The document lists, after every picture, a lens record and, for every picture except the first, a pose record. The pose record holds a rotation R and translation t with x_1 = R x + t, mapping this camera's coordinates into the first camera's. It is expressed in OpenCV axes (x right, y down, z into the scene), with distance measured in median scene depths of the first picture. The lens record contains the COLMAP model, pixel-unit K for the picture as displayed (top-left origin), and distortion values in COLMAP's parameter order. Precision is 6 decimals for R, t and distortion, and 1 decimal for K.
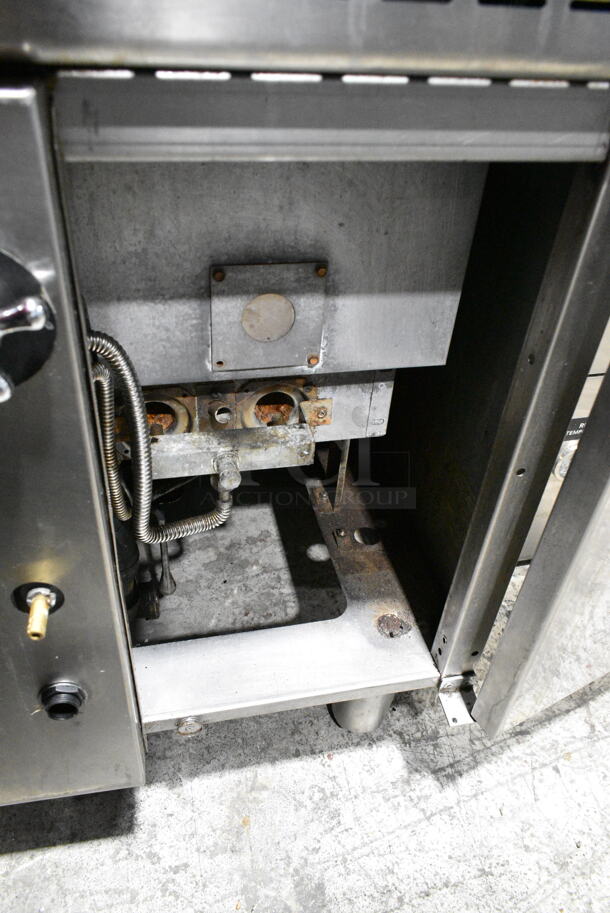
lens RADIAL K [[701.6, 0, 305.0], [0, 701.6, 456.5], [0, 0, 1]] dist [-0.010667, 0.004268]
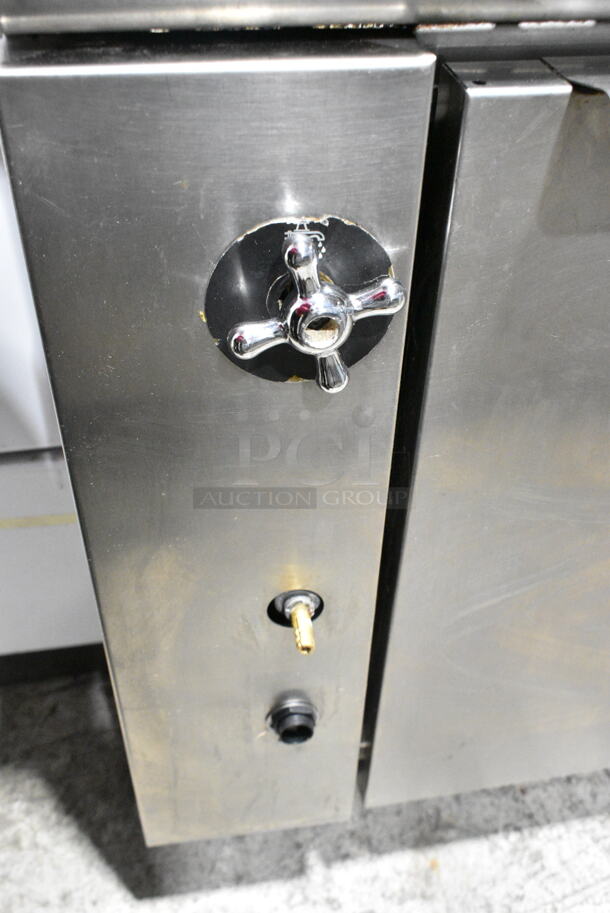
lens RADIAL K [[864.4, 0, 305.0], [0, 864.4, 456.5], [0, 0, 1]] dist [-0.015247, -0.004352]
pose [[0.998507, -0.011311, -0.053443, -0.185477], [0.012877, 0.999495, 0.029048, -0.012581], [0.053087, -0.029693, 0.998148, -0.051653]]
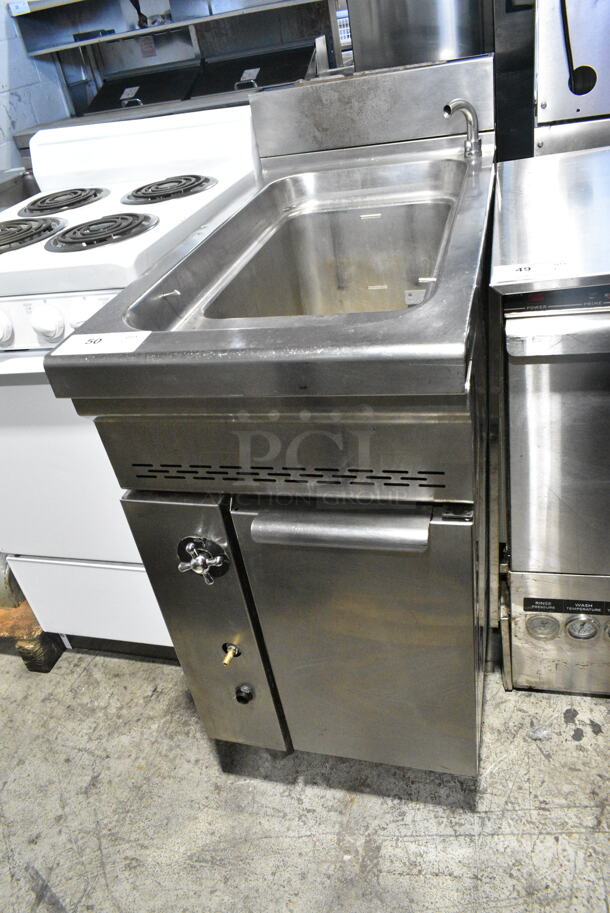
lens RADIAL K [[701.6, 0, 305.0], [0, 701.6, 456.5], [0, 0, 1]] dist [-0.010667, 0.004268]
pose [[0.866468, 0.084802, -0.491978, 0.615664], [-0.122028, 0.991551, -0.044002, -0.243557], [0.484090, 0.098161, 0.869495, -0.676471]]
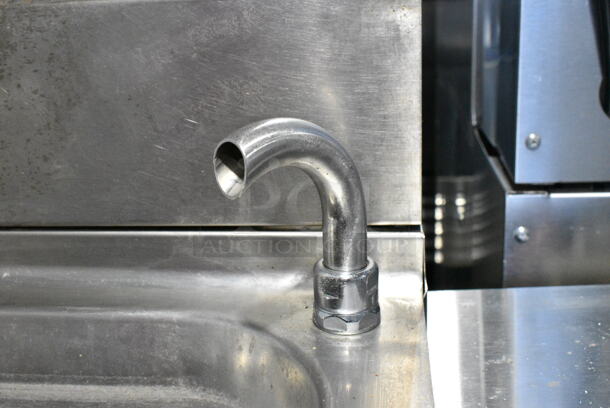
lens RADIAL K [[662.0, 0, 305.0], [0, 662.0, 204.0], [0, 0, 1]] dist [-0.003743, -0.002821]
pose [[0.935216, 0.000553, -0.354078, 0.156086], [-0.132320, 0.928093, -0.348045, -1.079044], [0.328425, 0.372348, 0.868040, 0.638382]]
